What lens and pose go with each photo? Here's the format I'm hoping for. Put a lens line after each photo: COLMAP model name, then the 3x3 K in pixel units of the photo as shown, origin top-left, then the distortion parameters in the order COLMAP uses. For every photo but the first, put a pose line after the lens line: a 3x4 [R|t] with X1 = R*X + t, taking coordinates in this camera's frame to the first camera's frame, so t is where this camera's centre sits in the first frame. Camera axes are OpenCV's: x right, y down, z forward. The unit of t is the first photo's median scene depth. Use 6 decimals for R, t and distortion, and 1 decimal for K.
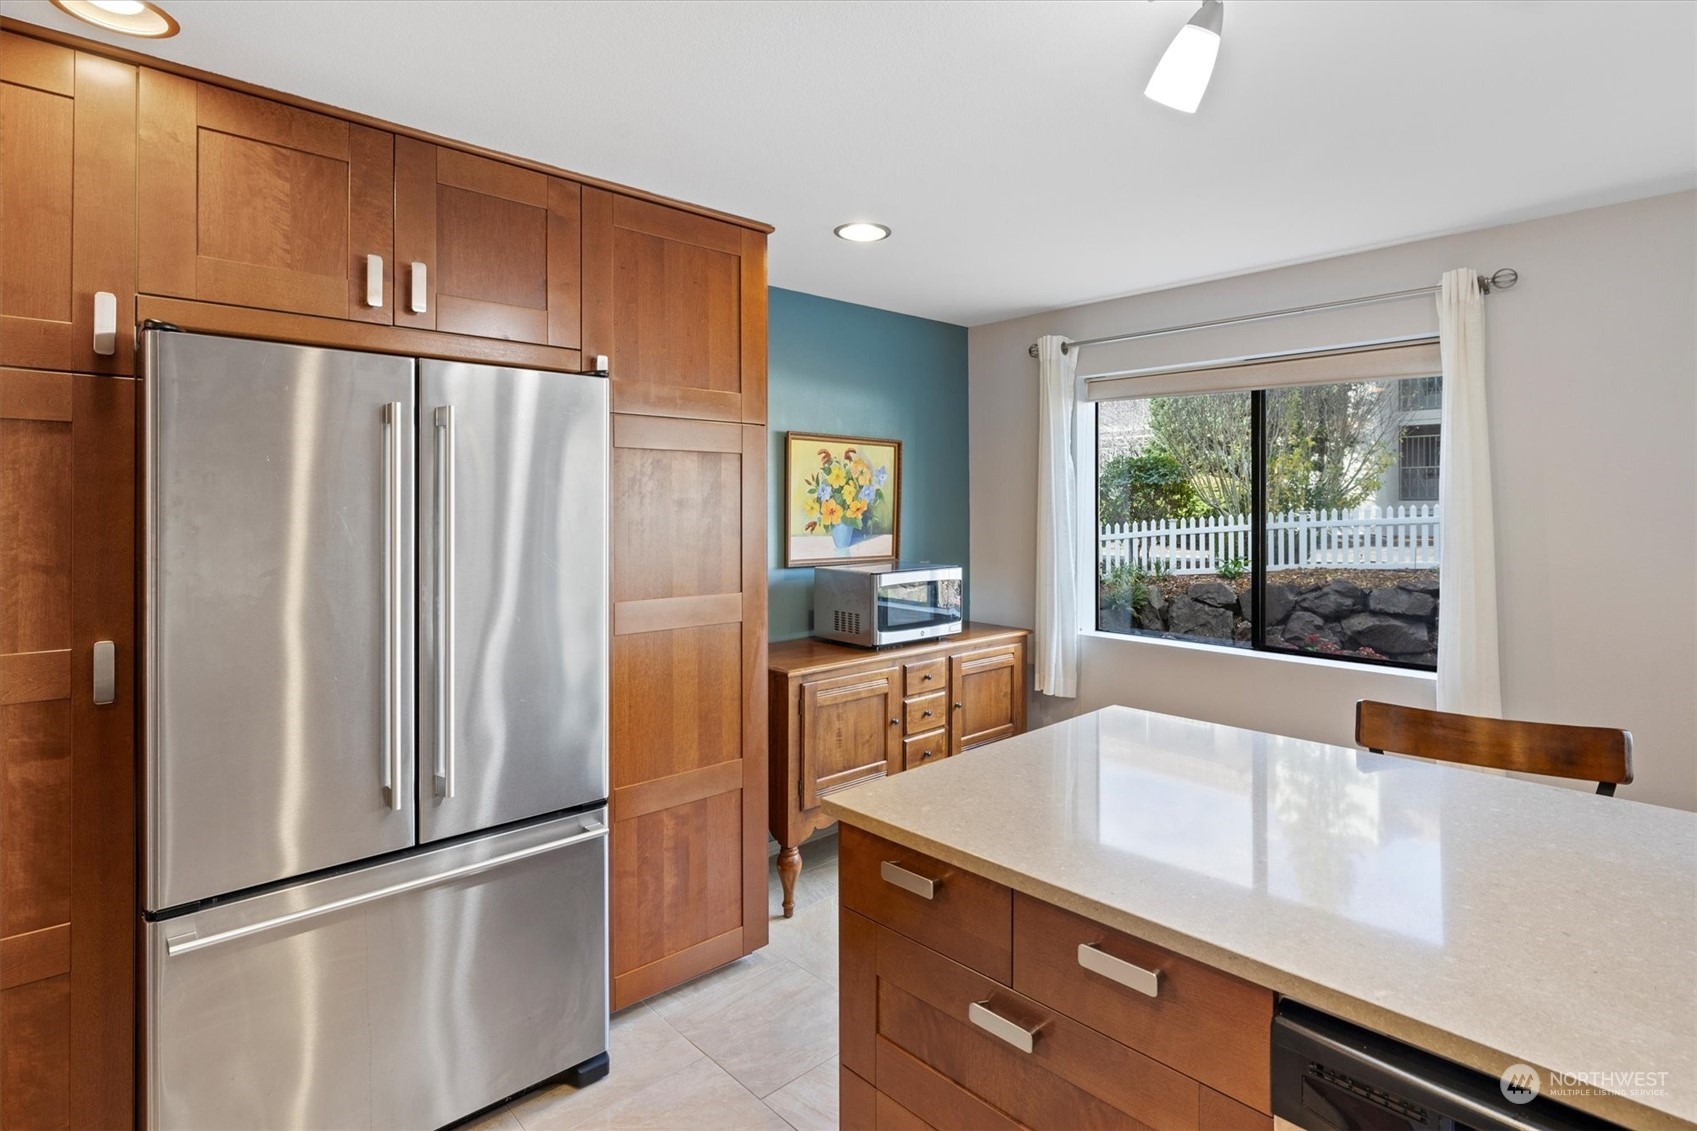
lens RADIAL K [[857.6, 0, 850.0], [0, 857.6, 502.1], [0, 0, 1]] dist [-0.000784, 0.000151]
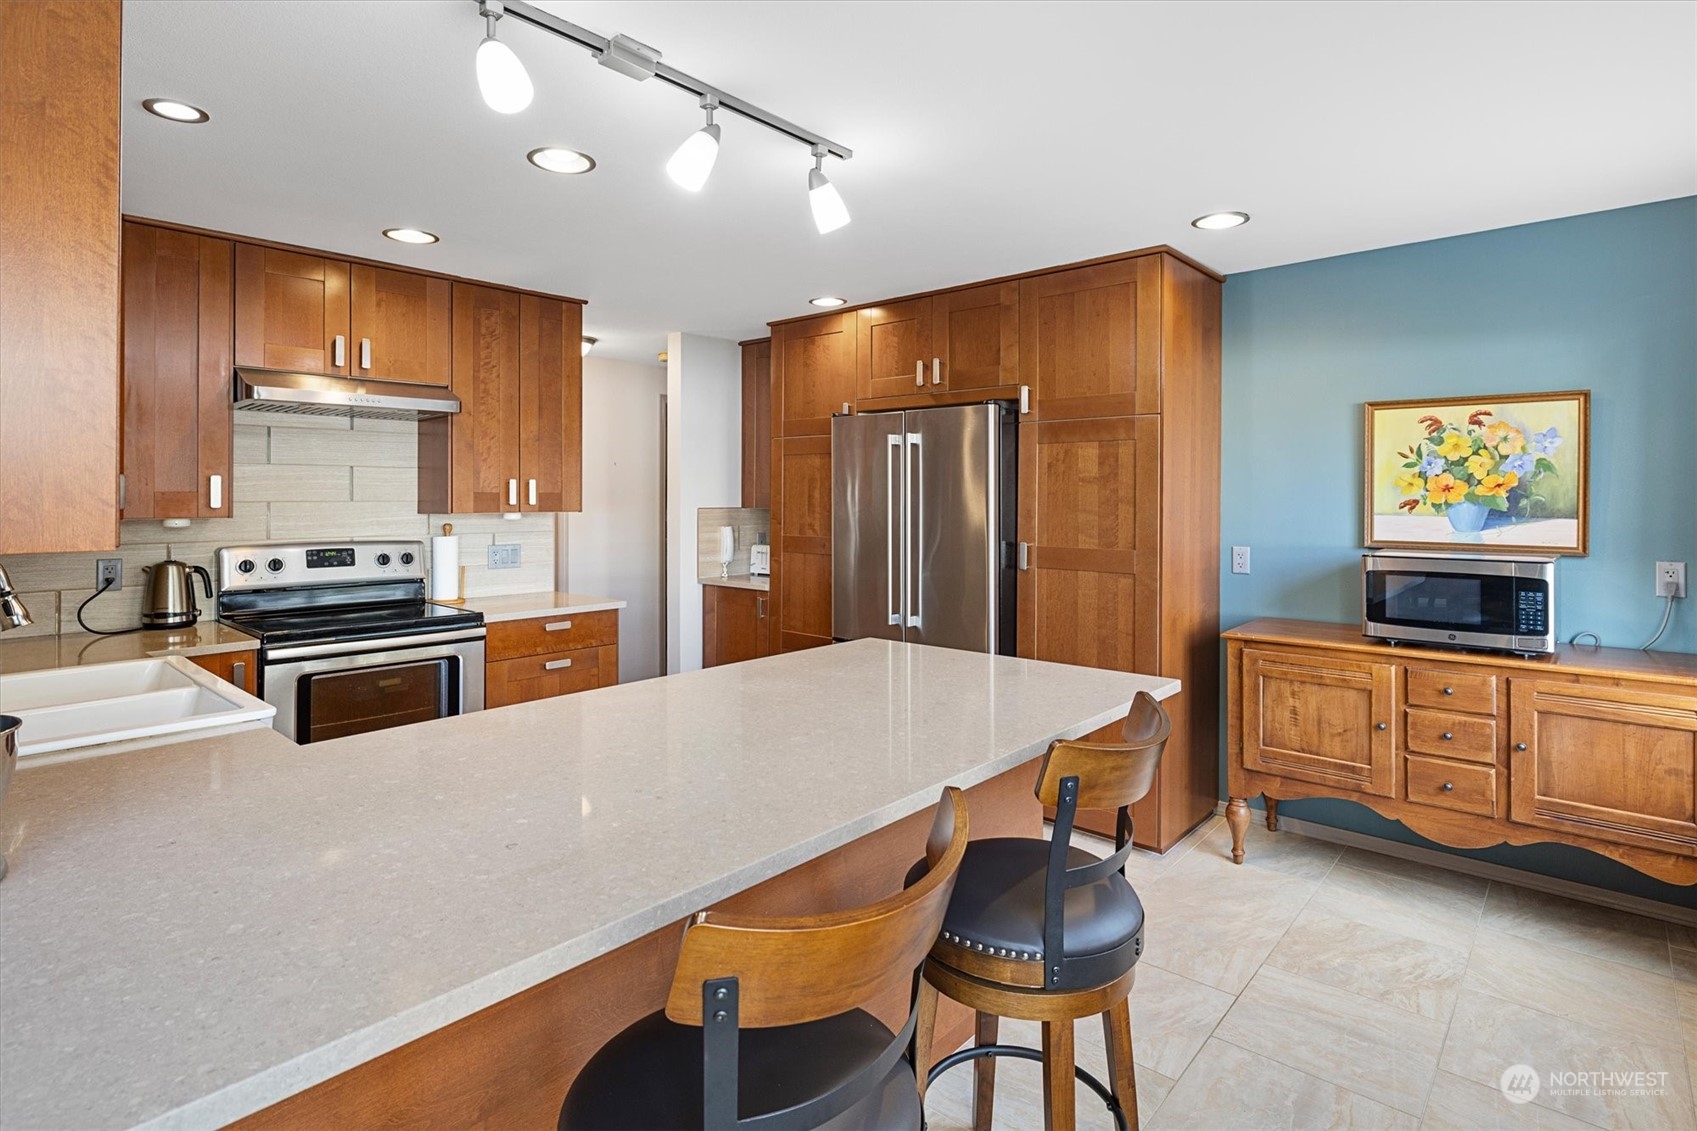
lens RADIAL K [[857.6, 0, 850.0], [0, 857.6, 502.1], [0, 0, 1]] dist [-0.000784, 0.000151]
pose [[0.102782, 0.006419, -0.994683, 0.758899], [0.002825, 0.999973, 0.006745, 0.017440], [0.994700, -0.003503, 0.102761, 0.324369]]
